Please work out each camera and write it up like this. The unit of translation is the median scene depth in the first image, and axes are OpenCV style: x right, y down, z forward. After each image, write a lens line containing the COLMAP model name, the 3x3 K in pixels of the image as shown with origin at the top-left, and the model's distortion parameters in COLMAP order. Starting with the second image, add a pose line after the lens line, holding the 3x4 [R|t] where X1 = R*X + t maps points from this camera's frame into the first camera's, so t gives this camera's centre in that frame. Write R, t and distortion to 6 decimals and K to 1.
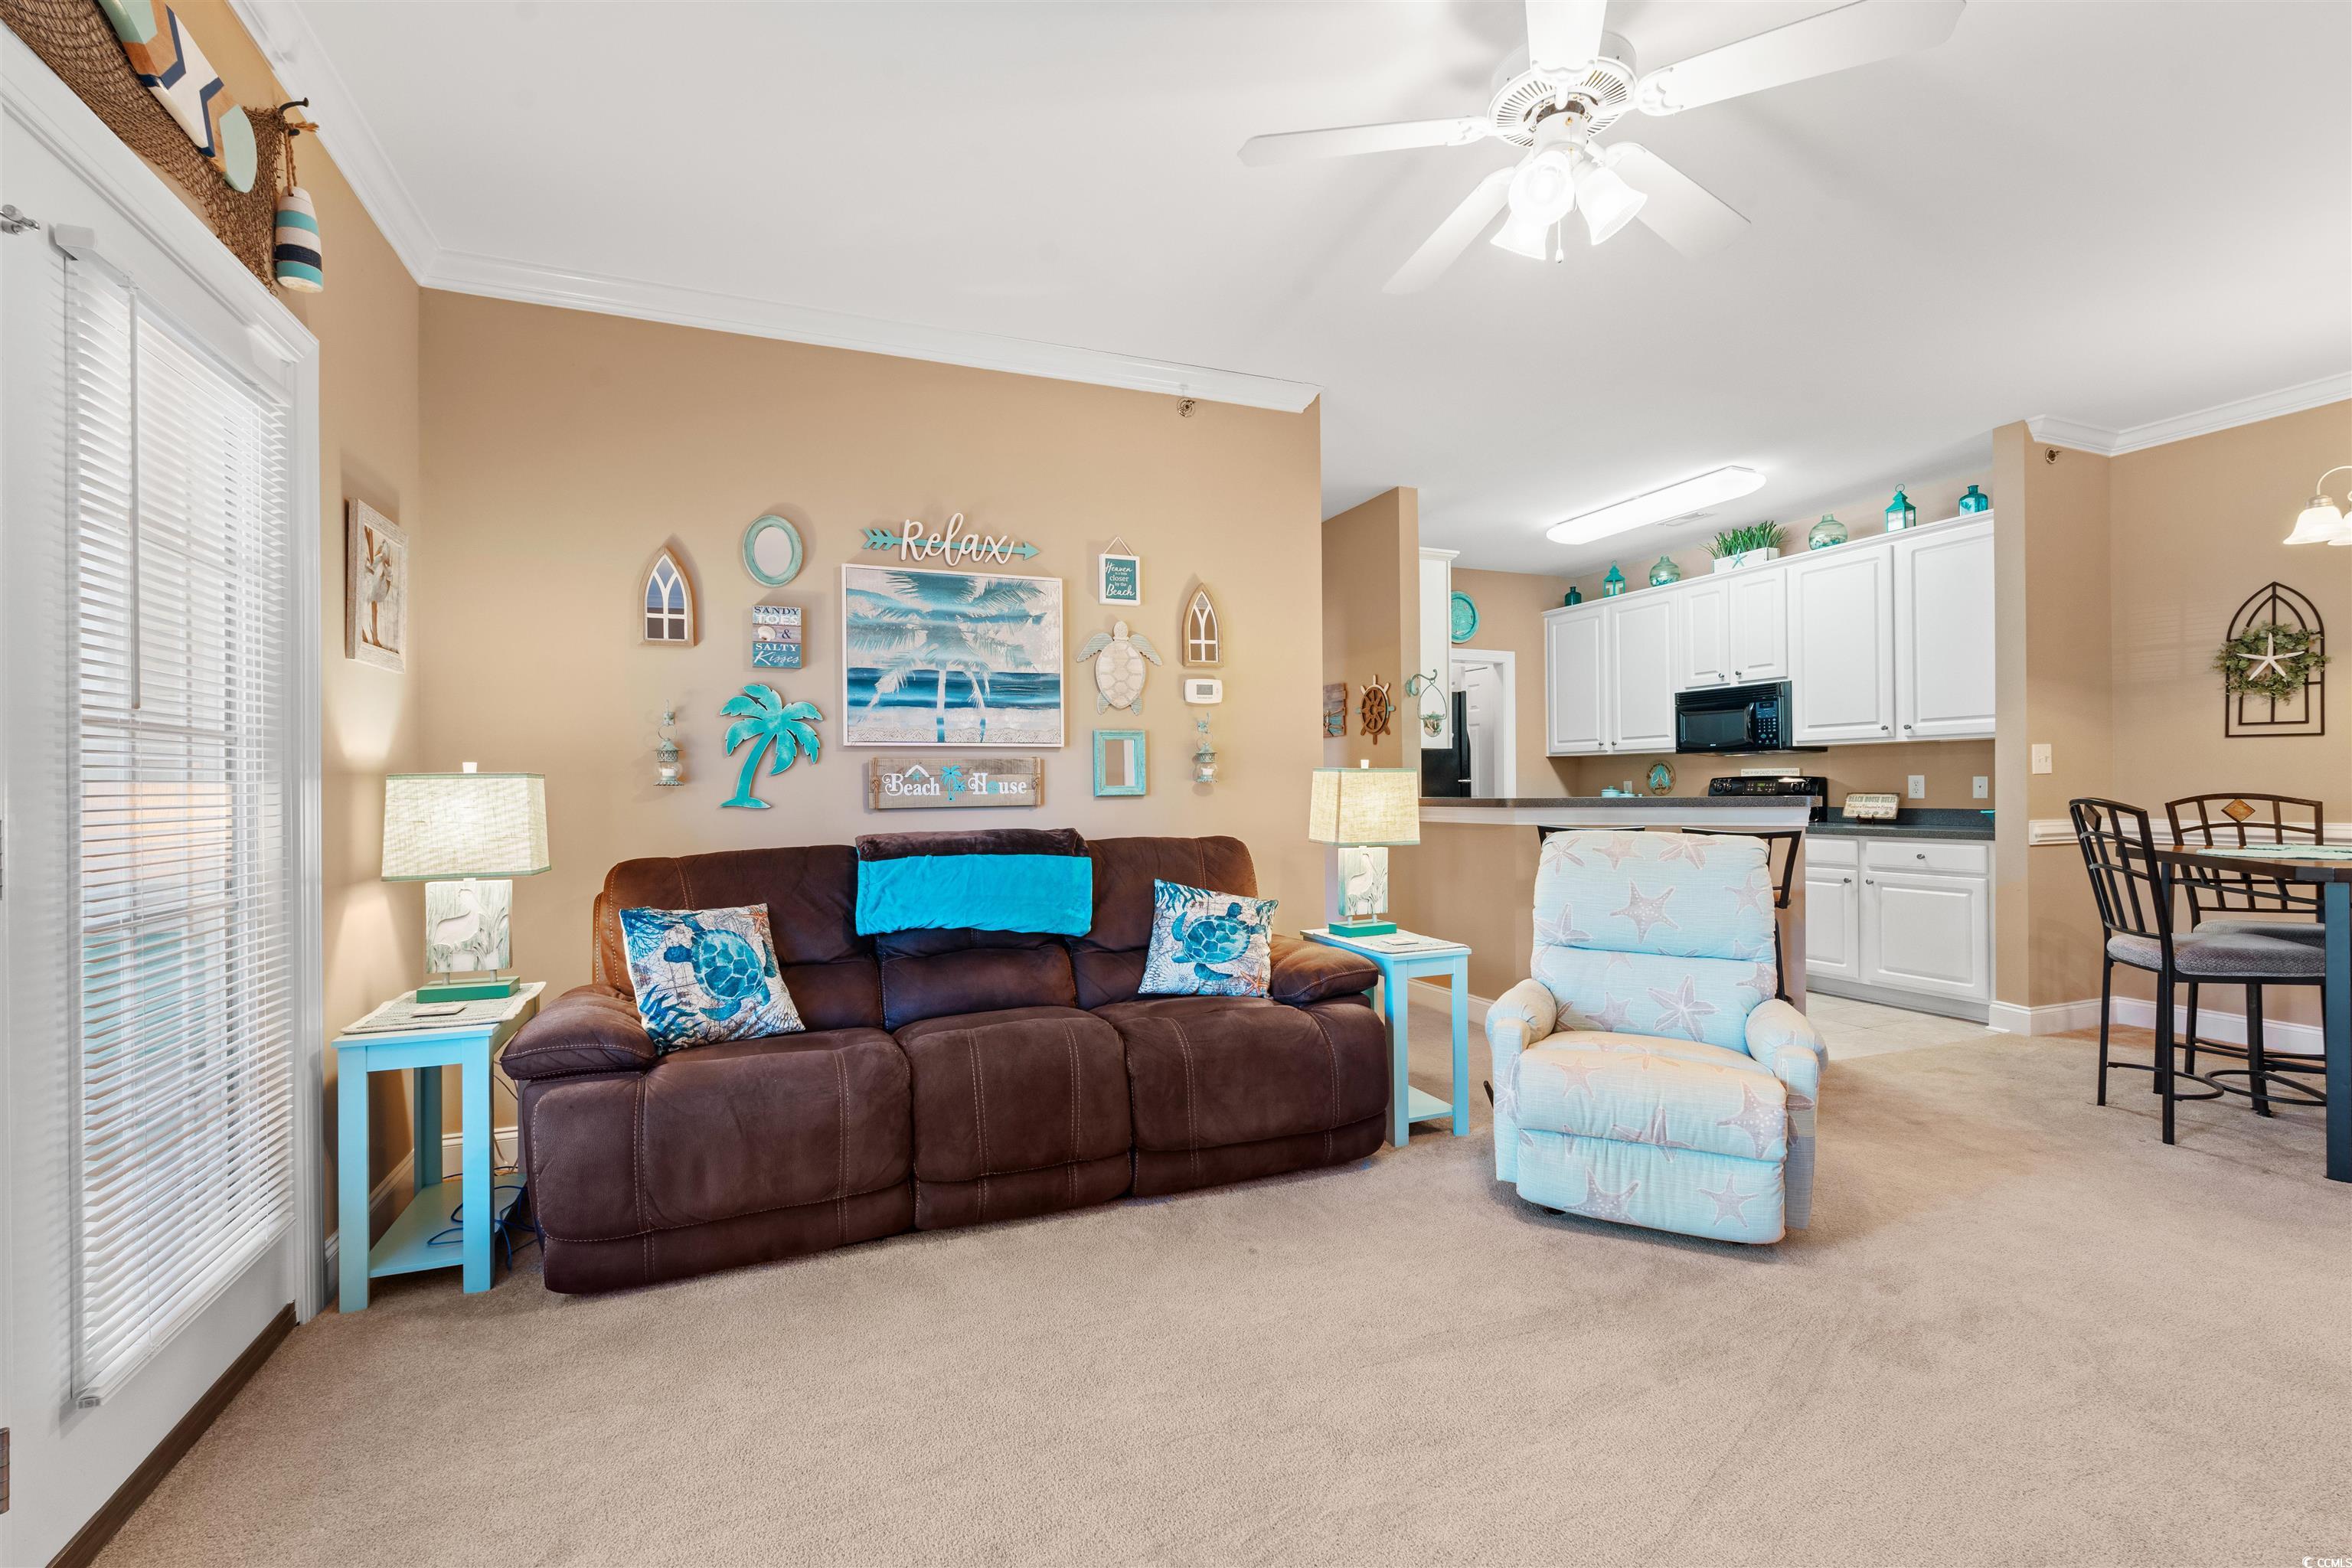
lens RADIAL K [[1030.3, 0, 1176.9], [0, 1030.3, 783.1], [0, 0, 1]] dist [-0.005919, 0.000814]
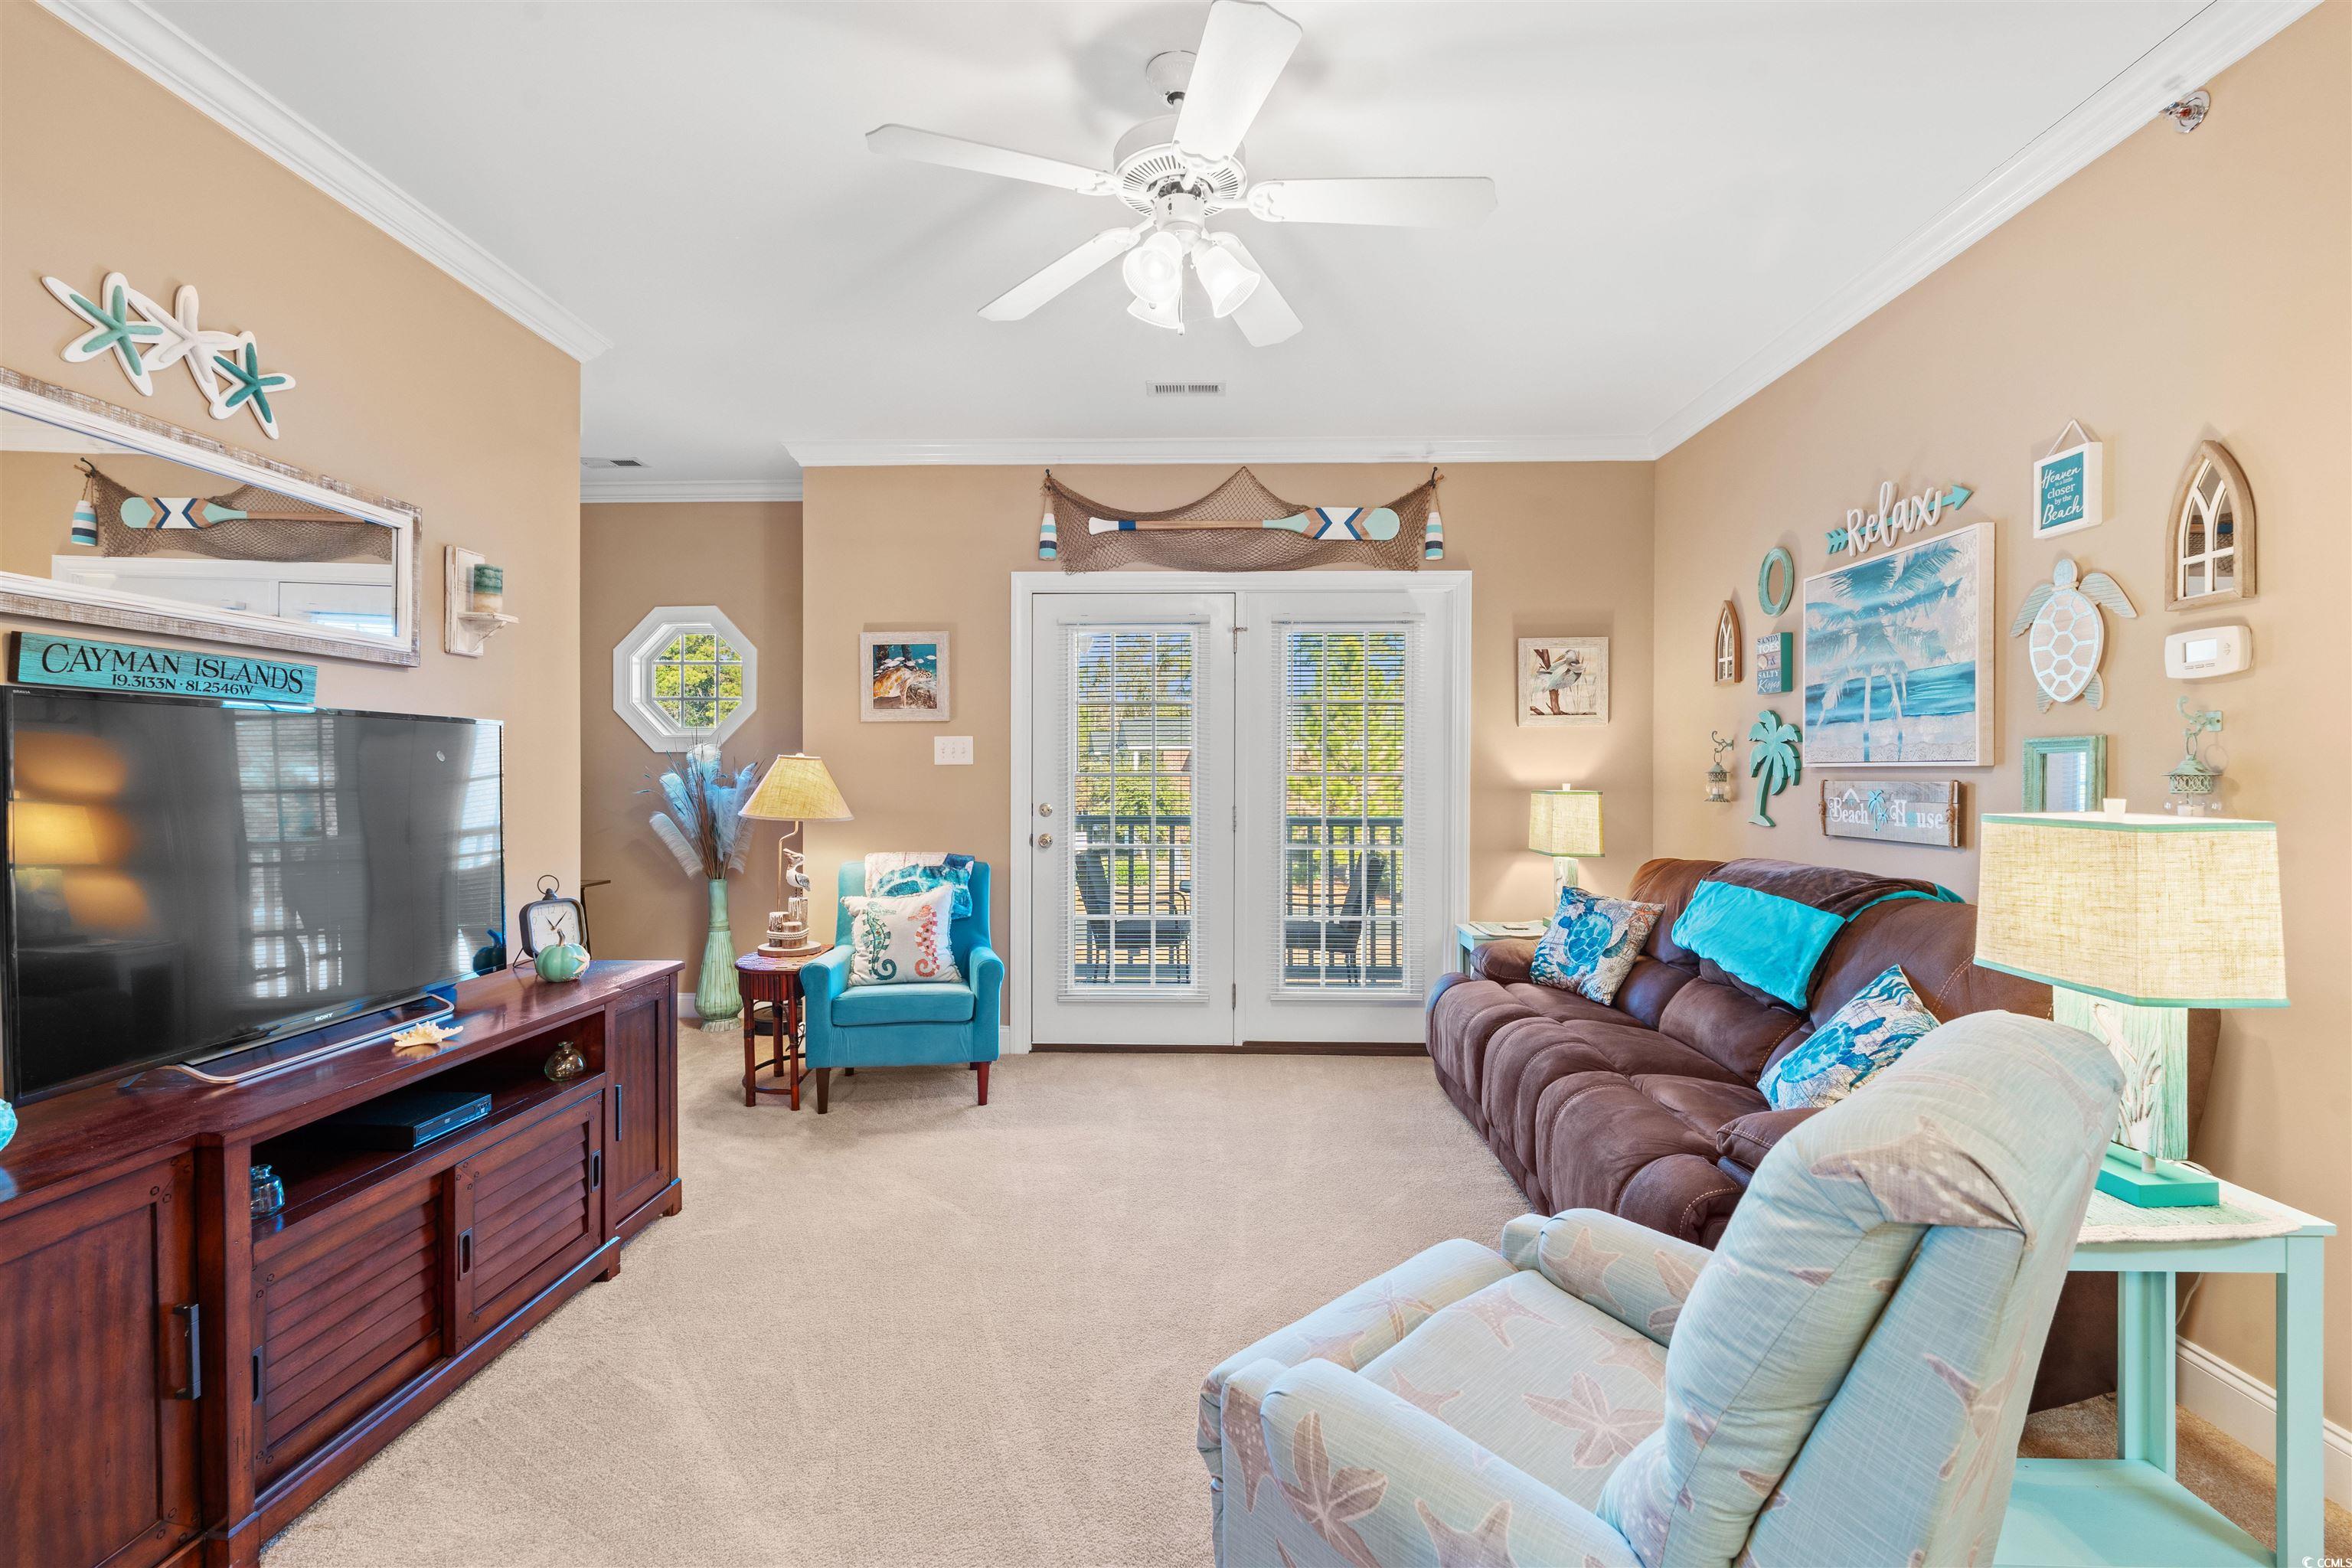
lens RADIAL K [[1030.3, 0, 1177.1], [0, 1030.3, 782.0], [0, 0, 1]] dist [-0.005919, 0.000814]
pose [[-0.399610, 0.016828, -0.916531, 0.697345], [0.002012, 0.999845, 0.017481, -0.035244], [0.916683, 0.005142, -0.399582, 0.736415]]
